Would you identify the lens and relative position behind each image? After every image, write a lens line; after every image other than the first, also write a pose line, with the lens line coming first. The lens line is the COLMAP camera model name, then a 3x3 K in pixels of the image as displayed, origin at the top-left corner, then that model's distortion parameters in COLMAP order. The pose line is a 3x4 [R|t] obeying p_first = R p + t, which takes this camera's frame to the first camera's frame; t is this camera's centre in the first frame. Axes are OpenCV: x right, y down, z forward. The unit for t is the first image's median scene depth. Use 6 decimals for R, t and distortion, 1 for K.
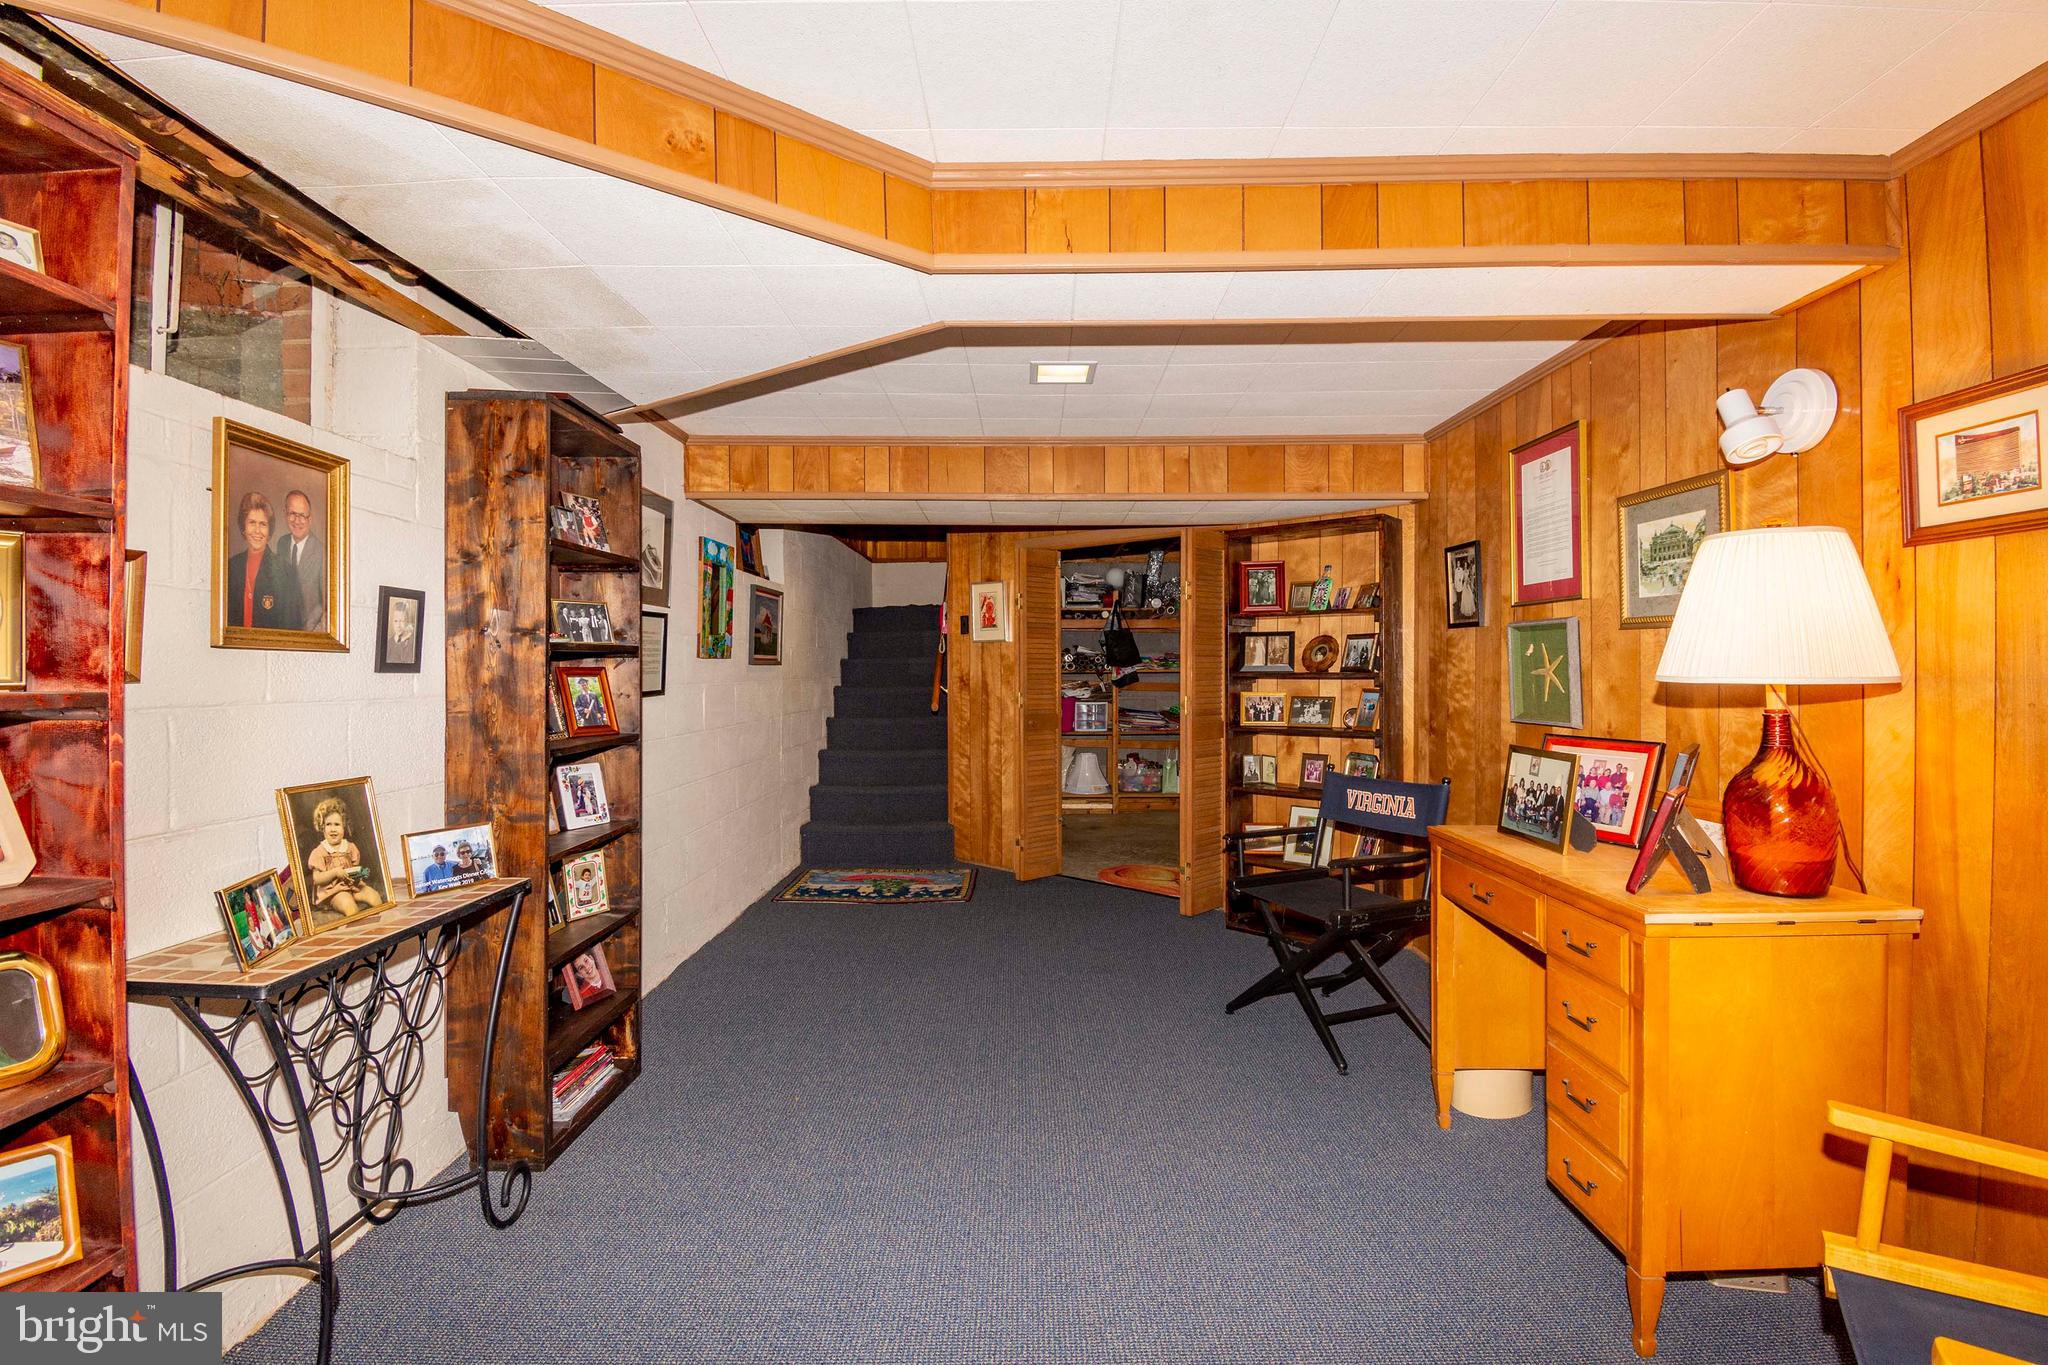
lens RADIAL K [[905.6, 0, 1030.0], [0, 905.6, 671.6], [0, 0, 1]] dist [0.014569, -0.024355]
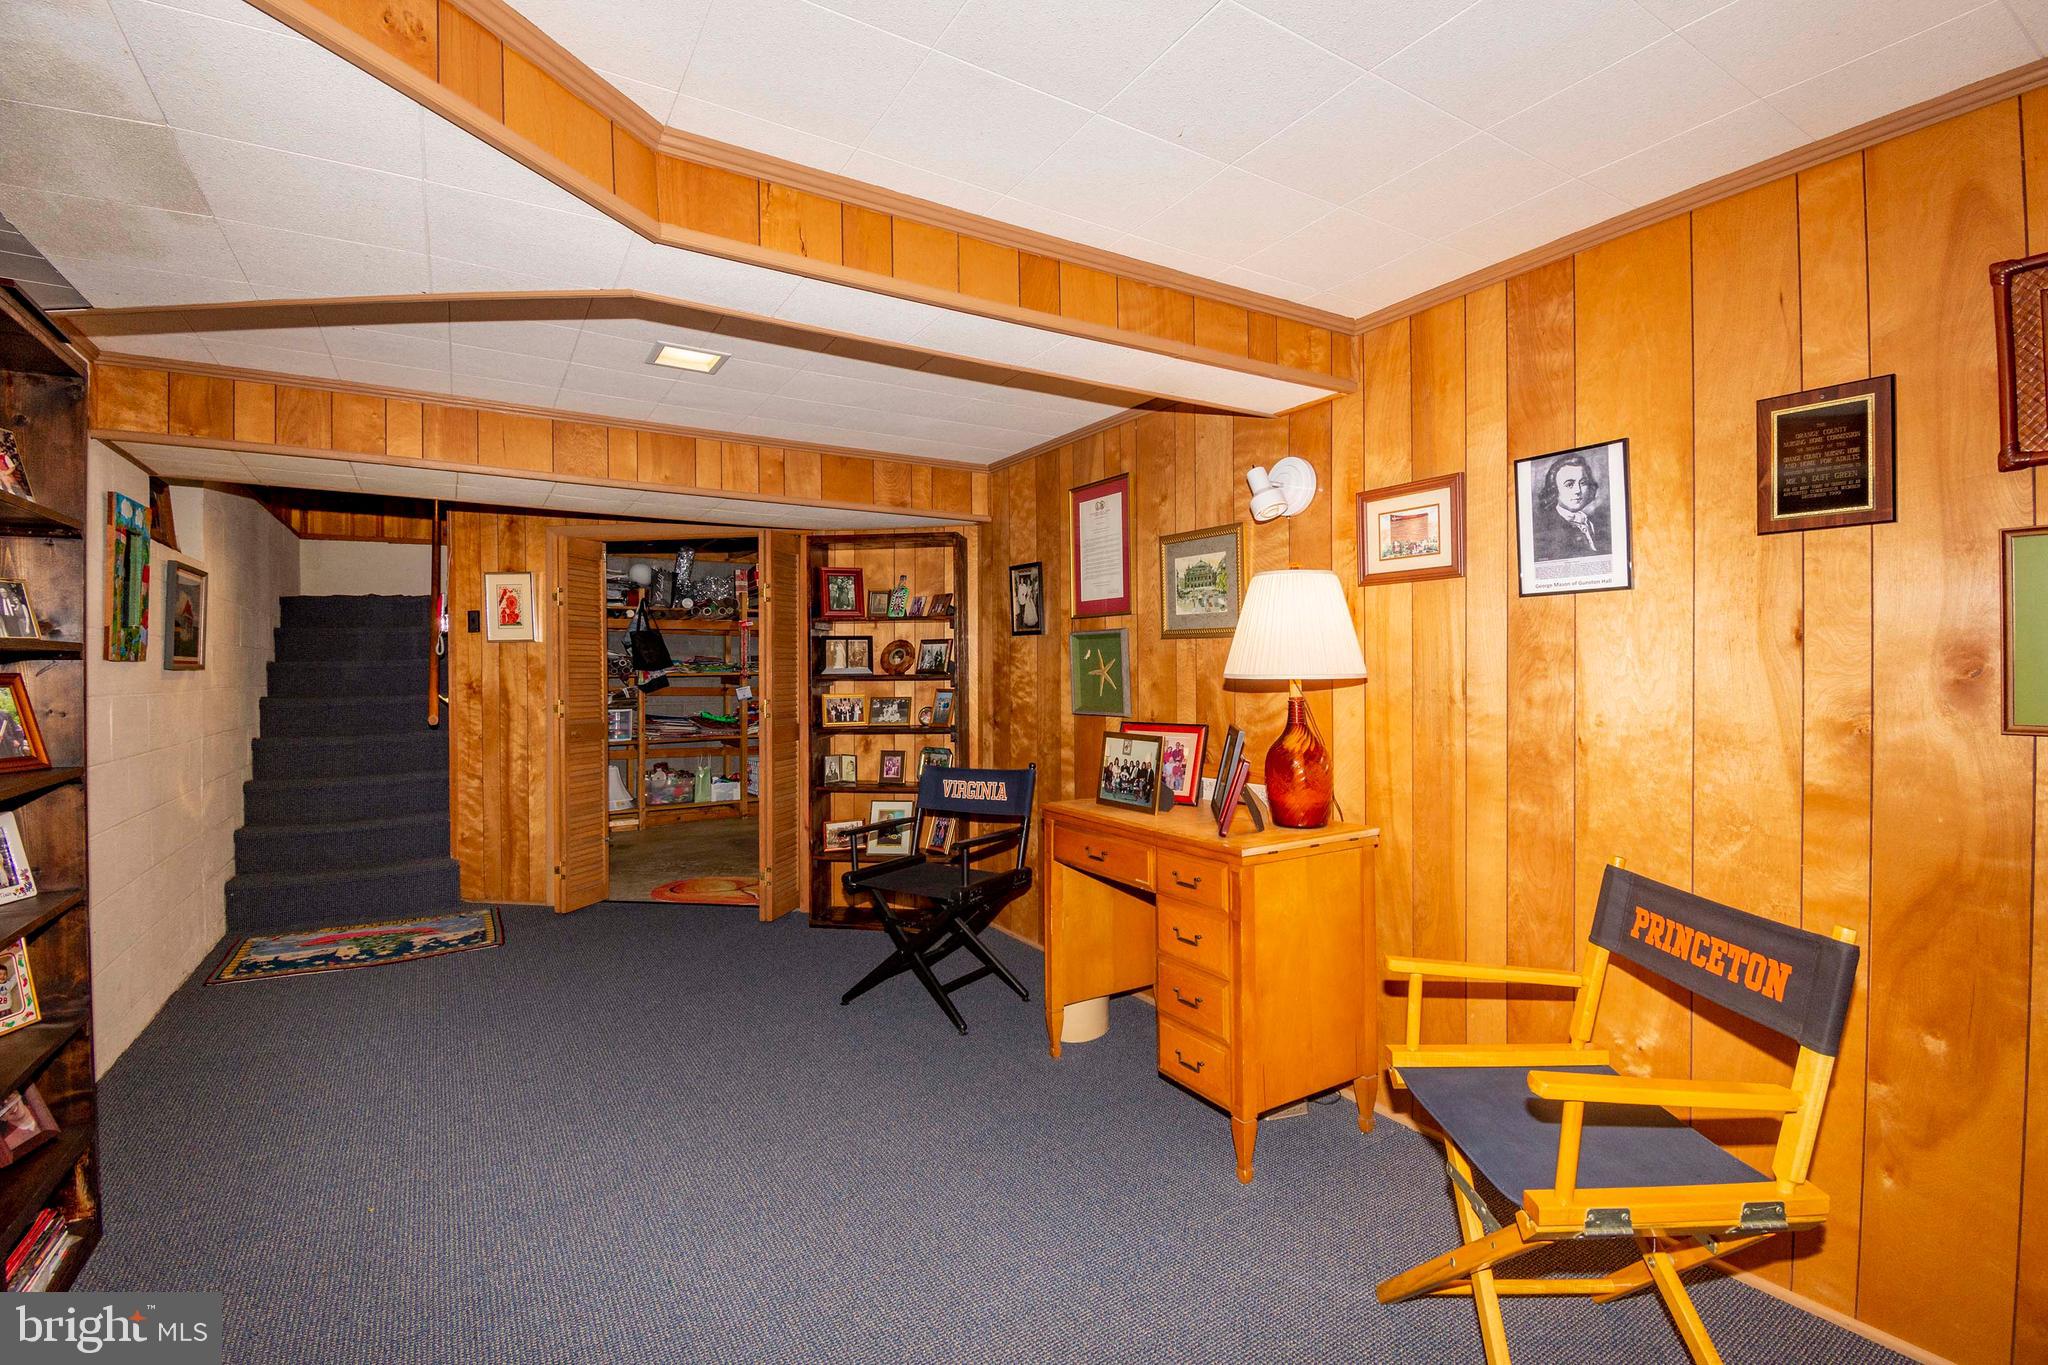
lens RADIAL K [[905.6, 0, 1030.0], [0, 905.6, 671.6], [0, 0, 1]] dist [0.014569, -0.024355]
pose [[0.843250, -0.005284, 0.537495, -0.157189], [0.007254, 0.999972, -0.001550, 0.000373], [-0.537472, 0.005206, 0.843265, 0.012774]]
